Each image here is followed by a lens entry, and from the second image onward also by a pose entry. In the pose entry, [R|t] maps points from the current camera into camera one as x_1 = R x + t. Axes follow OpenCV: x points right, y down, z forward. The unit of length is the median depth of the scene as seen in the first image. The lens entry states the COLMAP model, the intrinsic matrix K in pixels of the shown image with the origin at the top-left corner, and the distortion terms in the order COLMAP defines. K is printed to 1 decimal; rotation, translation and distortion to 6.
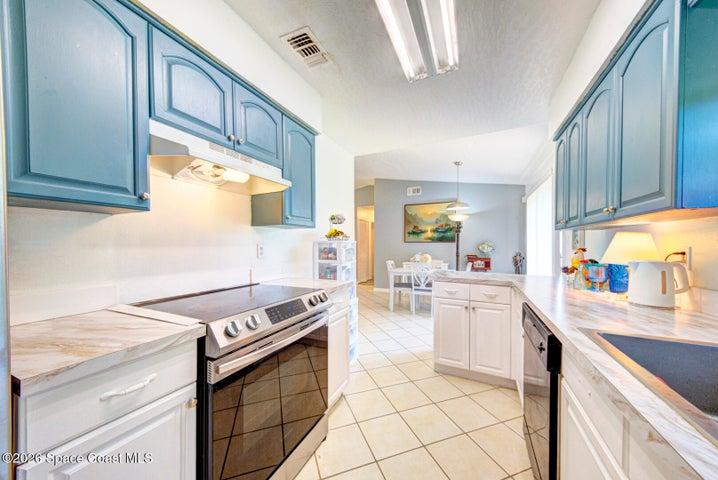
lens RADIAL K [[247.0, 0, 357.5], [0, 247.0, 246.5], [0, 0, 1]] dist [0.031862, -0.007243]
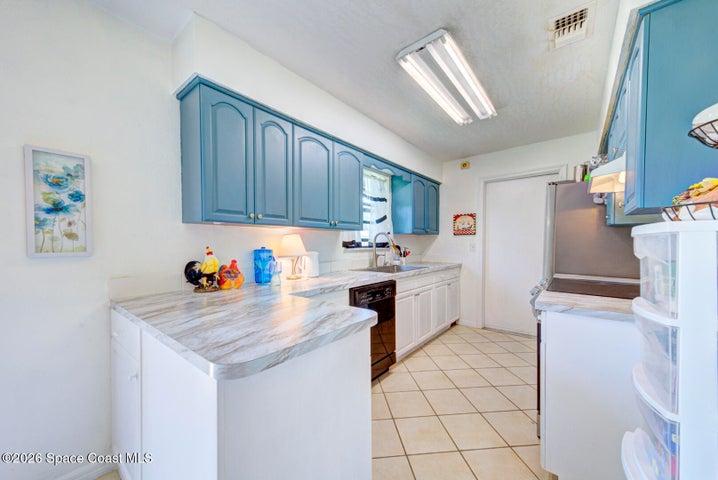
lens RADIAL K [[264.1, 0, 358.2], [0, 264.1, 246.9], [0, 0, 1]] dist [0.029859, -0.000092]
pose [[-0.971946, -0.002706, 0.235188, 0.115287], [0.002386, 0.999769, 0.021365, -0.005124], [-0.235191, 0.021327, -0.971715, 0.793014]]
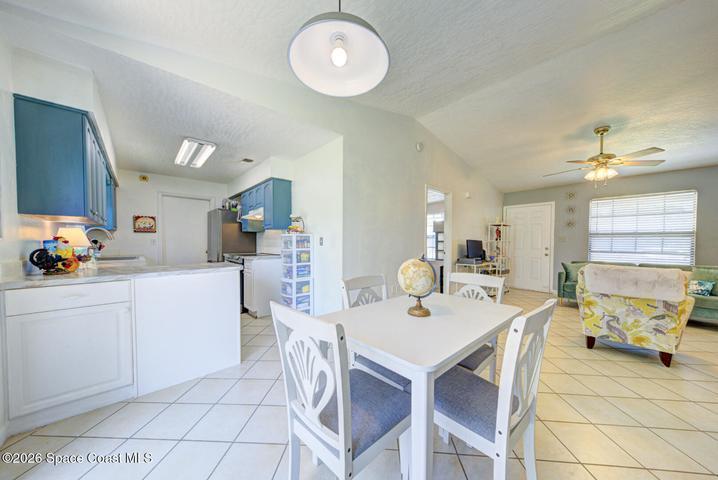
lens RADIAL K [[247.0, 0, 357.5], [0, 247.0, 246.5], [0, 0, 1]] dist [0.031862, -0.007243]
pose [[-0.395156, 0.016160, -0.918472, 0.617490], [-0.006185, 0.999776, 0.020252, 0.007582], [0.918593, 0.013684, -0.394968, 1.114302]]
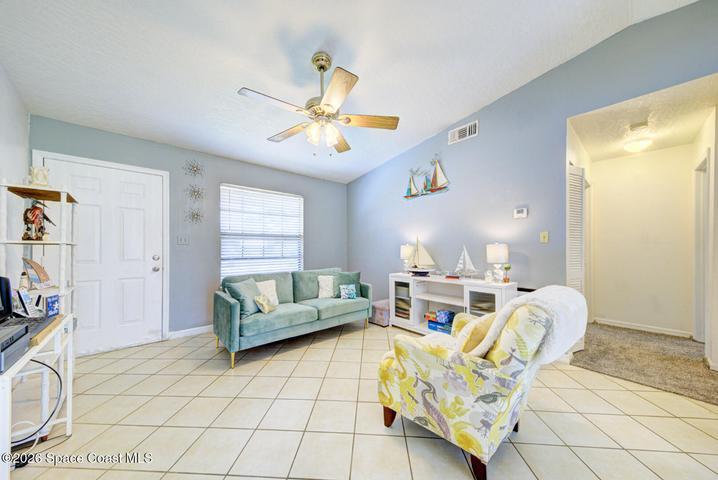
lens RADIAL K [[247.0, 0, 357.5], [0, 247.0, 246.5], [0, 0, 1]] dist [0.031862, -0.007243]
pose [[0.921996, 0.000262, -0.387200, -0.220115], [-0.000145, 1.000000, 0.000330, 0.006776], [0.387201, -0.000248, 0.921996, 1.080277]]
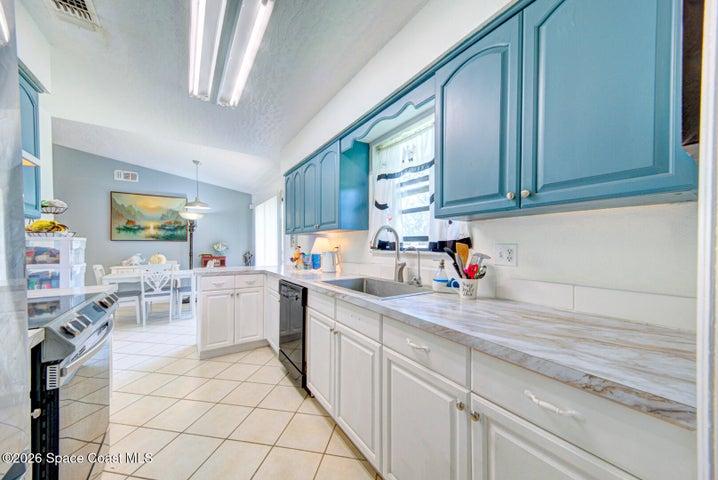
lens RADIAL K [[264.1, 0, 358.2], [0, 264.1, 246.9], [0, 0, 1]] dist [0.029859, -0.000092]
pose [[0.516723, -0.006108, 0.856131, -0.182238], [0.005219, 0.999978, 0.003984, 0.003823], [-0.856137, 0.002409, 0.516744, -0.105135]]
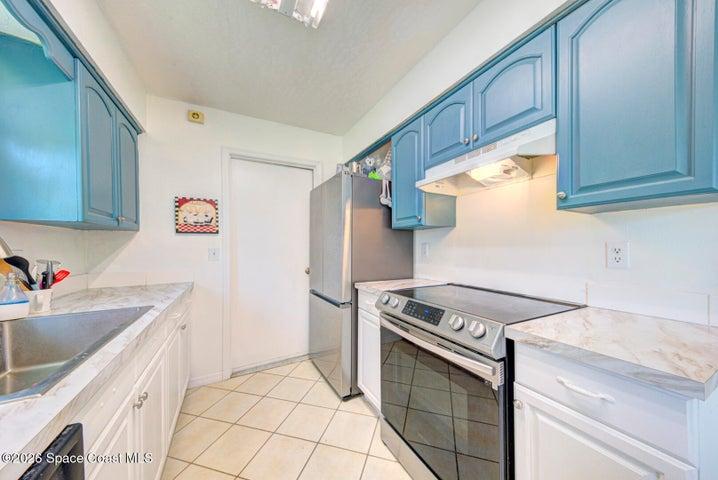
lens RADIAL K [[247.0, 0, 357.5], [0, 247.0, 246.5], [0, 0, 1]] dist [0.031862, -0.007243]
pose [[-0.598228, 0.010101, -0.801262, 0.188754], [0.002751, 0.999941, 0.010552, -0.003922], [0.801321, 0.004108, -0.598220, 0.395141]]
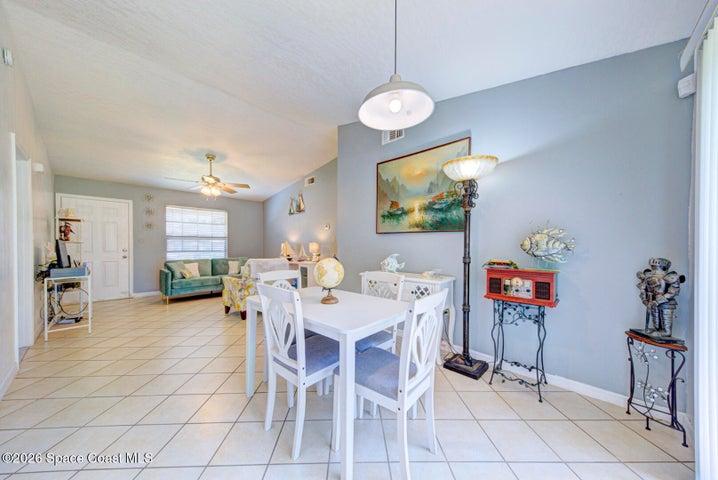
lens RADIAL K [[247.0, 0, 357.5], [0, 247.0, 246.5], [0, 0, 1]] dist [0.031862, -0.007243]
pose [[0.950471, 0.004336, -0.310782, 0.455312], [-0.001528, 0.999956, 0.009279, 0.007457], [0.310808, -0.008344, 0.950436, 0.690138]]
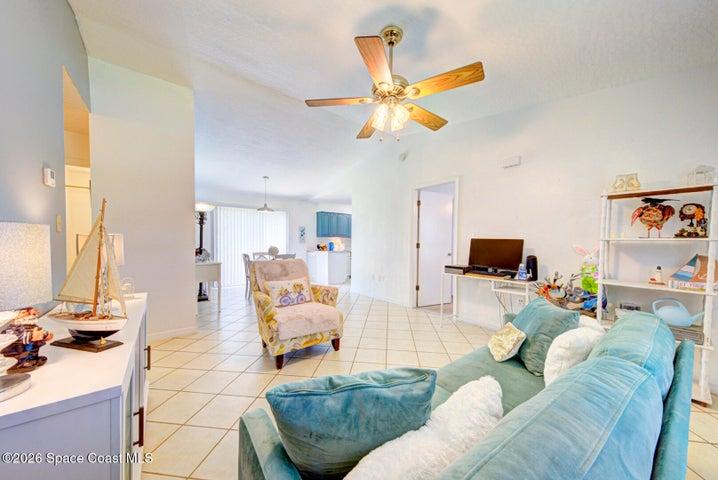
lens RADIAL K [[247.0, 0, 357.5], [0, 247.0, 246.5], [0, 0, 1]] dist [0.031862, -0.007243]
pose [[-0.891066, -0.009327, 0.453778, -0.639405], [-0.003346, 0.999897, 0.013982, 0.012938], [-0.453862, 0.010941, -0.891005, 1.962152]]
